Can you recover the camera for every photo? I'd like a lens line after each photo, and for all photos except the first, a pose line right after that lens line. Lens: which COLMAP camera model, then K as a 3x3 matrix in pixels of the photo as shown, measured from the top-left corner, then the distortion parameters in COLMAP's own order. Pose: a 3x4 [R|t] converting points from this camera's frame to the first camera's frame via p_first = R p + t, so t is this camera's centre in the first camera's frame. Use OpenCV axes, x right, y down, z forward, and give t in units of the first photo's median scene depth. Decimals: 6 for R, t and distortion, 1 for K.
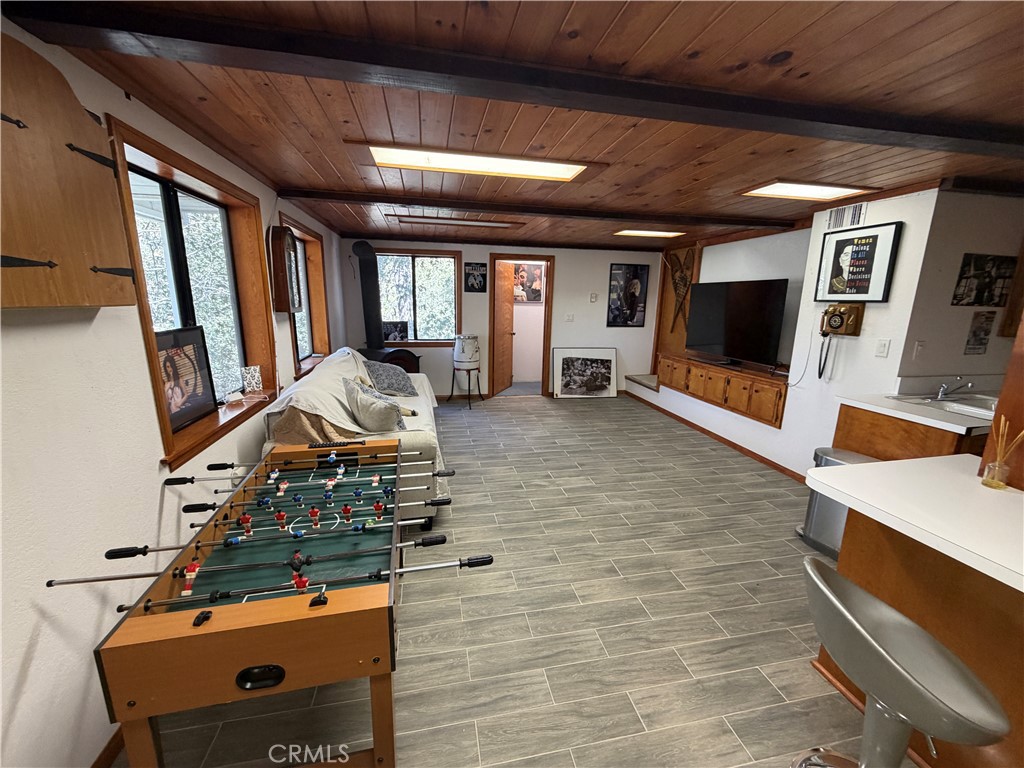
lens RADIAL K [[404.7, 0, 508.4], [0, 404.7, 383.2], [0, 0, 1]] dist [0.001098, 0.000007]
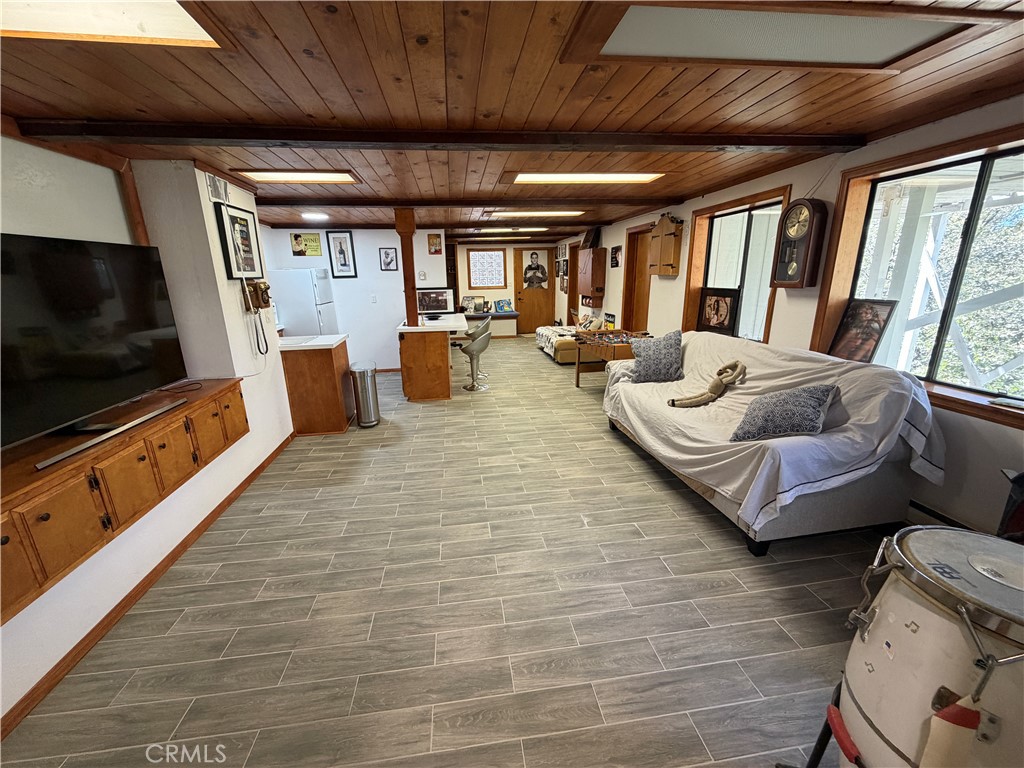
lens RADIAL K [[404.7, 0, 508.5], [0, 404.7, 385.5], [0, 0, 1]] dist [0.001098, 0.000007]
pose [[-0.998132, -0.012599, 0.059776, 0.112722], [0.016650, 0.885349, 0.464628, -0.548127], [-0.058776, 0.464756, -0.883486, 2.554812]]
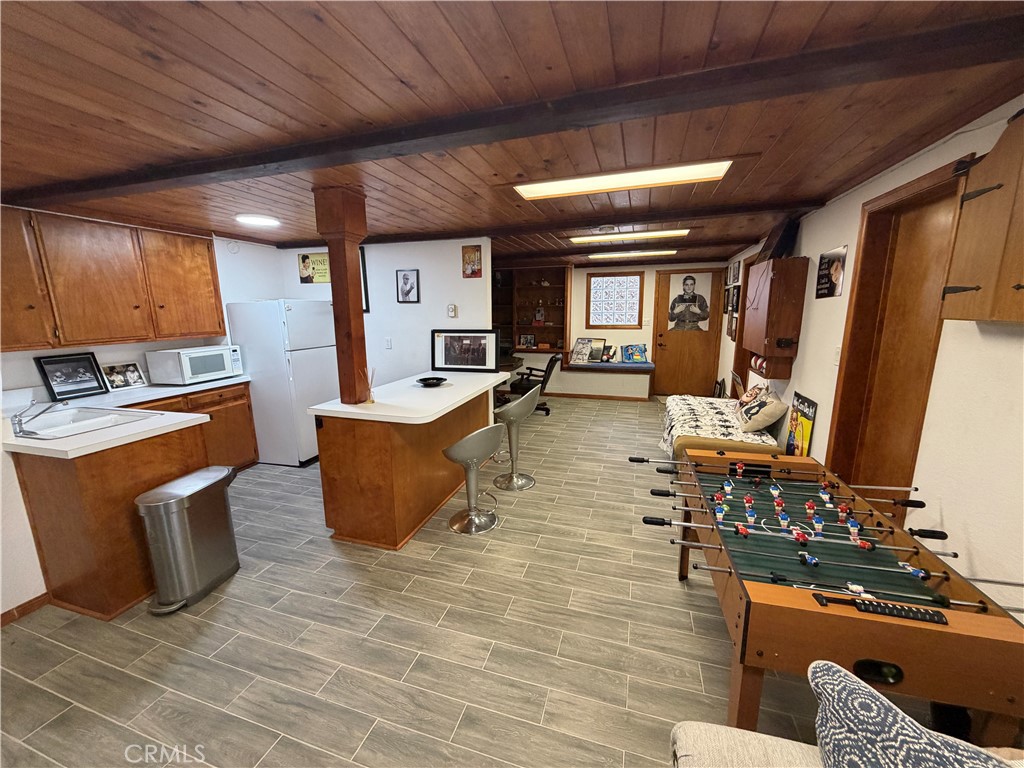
lens RADIAL K [[404.7, 0, 511.7], [0, 404.7, 386.0], [0, 0, 1]] dist [0.001098, 0.000007]
pose [[-0.874705, -0.096724, 0.474906, -0.201072], [0.100377, 0.922482, 0.372762, -0.283534], [-0.474147, 0.373727, -0.797191, 1.281675]]
